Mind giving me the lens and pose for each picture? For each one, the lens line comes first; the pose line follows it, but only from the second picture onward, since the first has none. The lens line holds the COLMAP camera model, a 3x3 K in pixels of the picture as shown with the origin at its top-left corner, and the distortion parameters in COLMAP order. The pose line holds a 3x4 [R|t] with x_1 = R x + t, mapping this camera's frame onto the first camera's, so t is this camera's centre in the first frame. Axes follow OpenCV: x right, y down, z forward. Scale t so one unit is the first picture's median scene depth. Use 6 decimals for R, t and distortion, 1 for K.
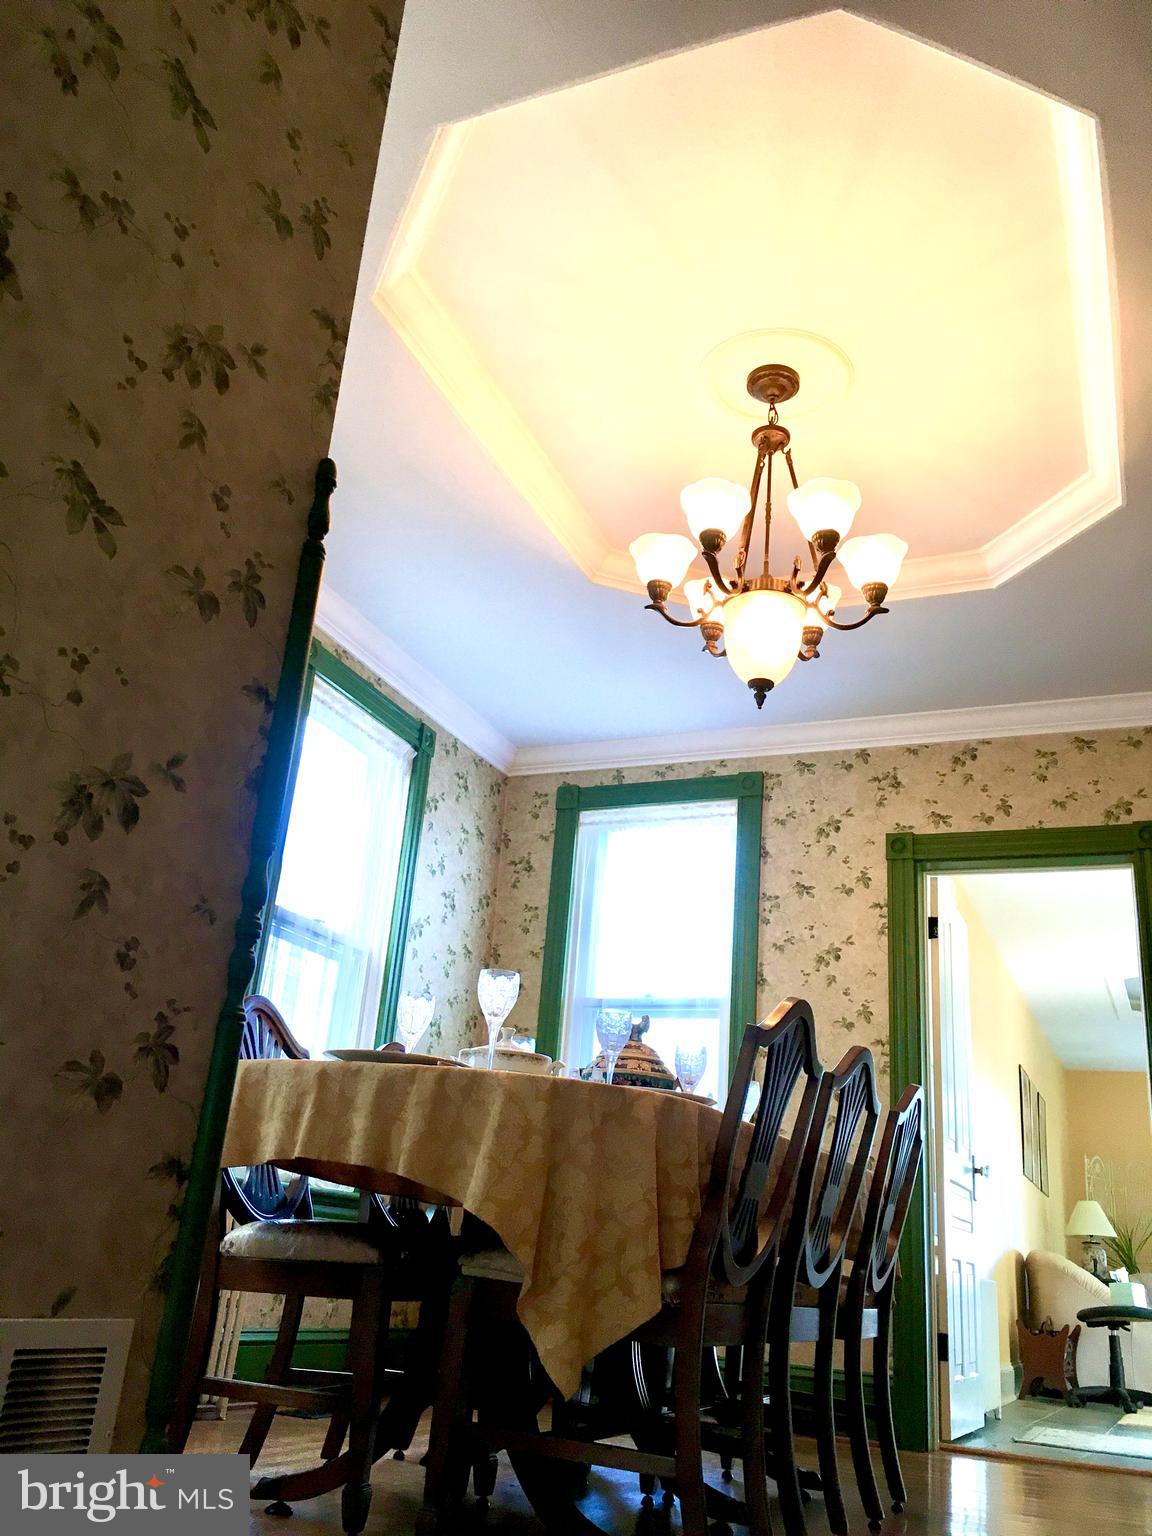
lens RADIAL K [[1316.1, 0, 578.0], [0, 1316.1, 762.4], [0, 0, 1]] dist [0.054253, -0.029765]
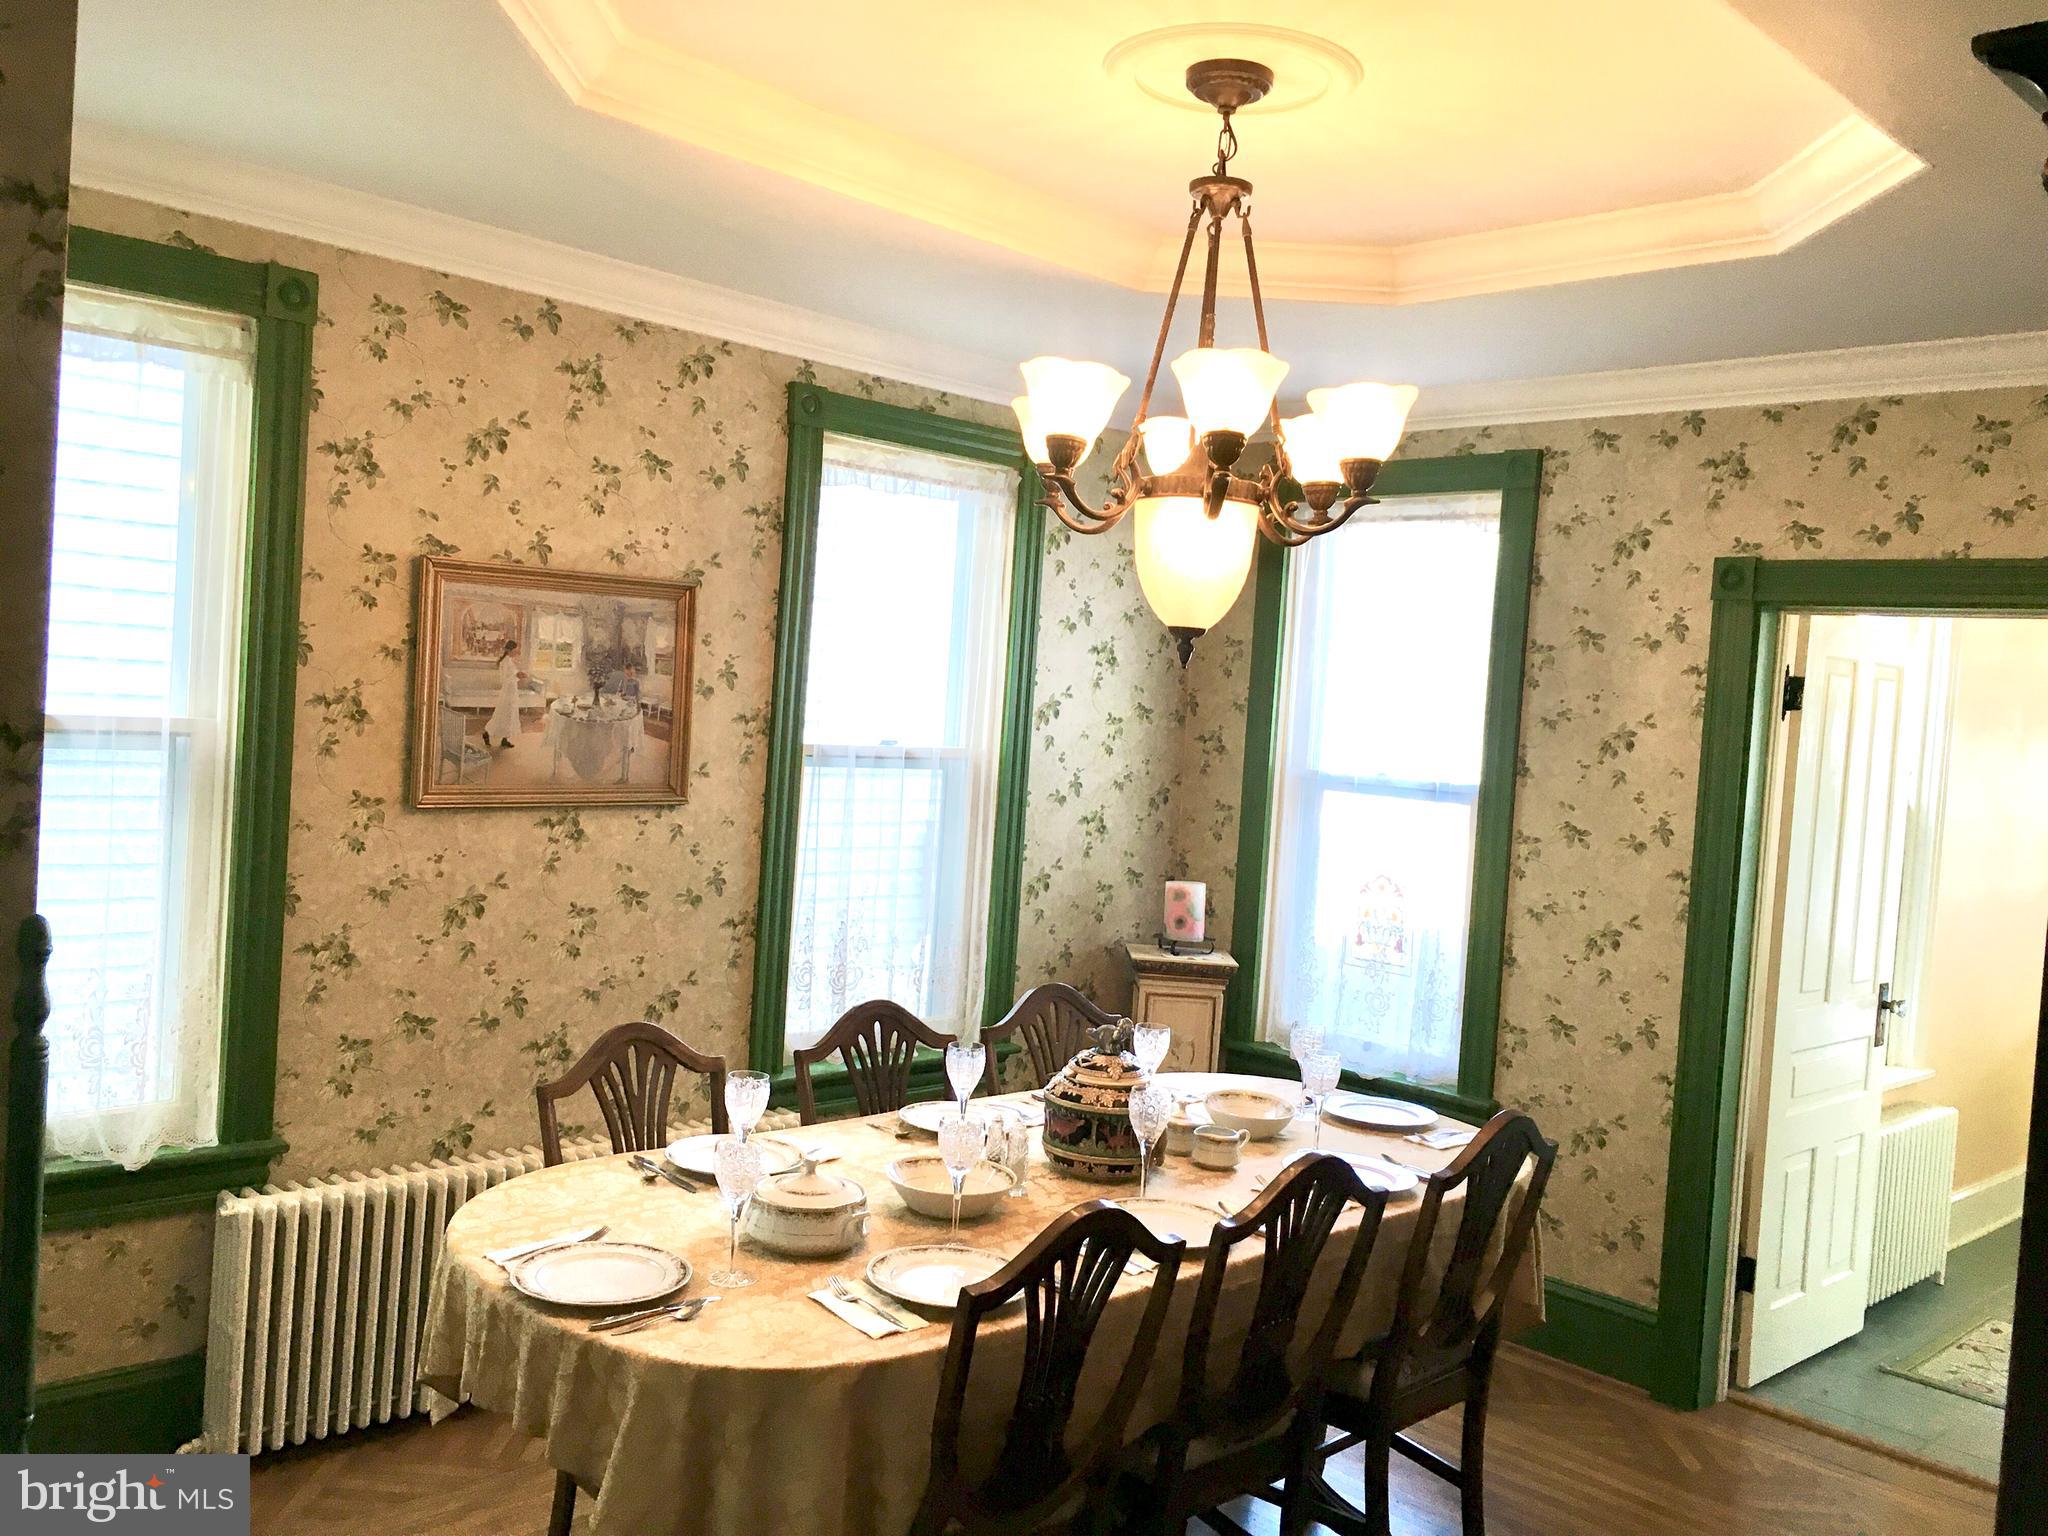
lens RADIAL K [[1754.7, 0, 1025.5], [0, 1754.7, 765.8], [0, 0, 1]] dist [0.054253, -0.029765]
pose [[0.927160, -0.001710, -0.374661, 0.244729], [0.139963, 0.929174, 0.342119, -0.192382], [0.347540, -0.369638, 0.861733, 0.107920]]
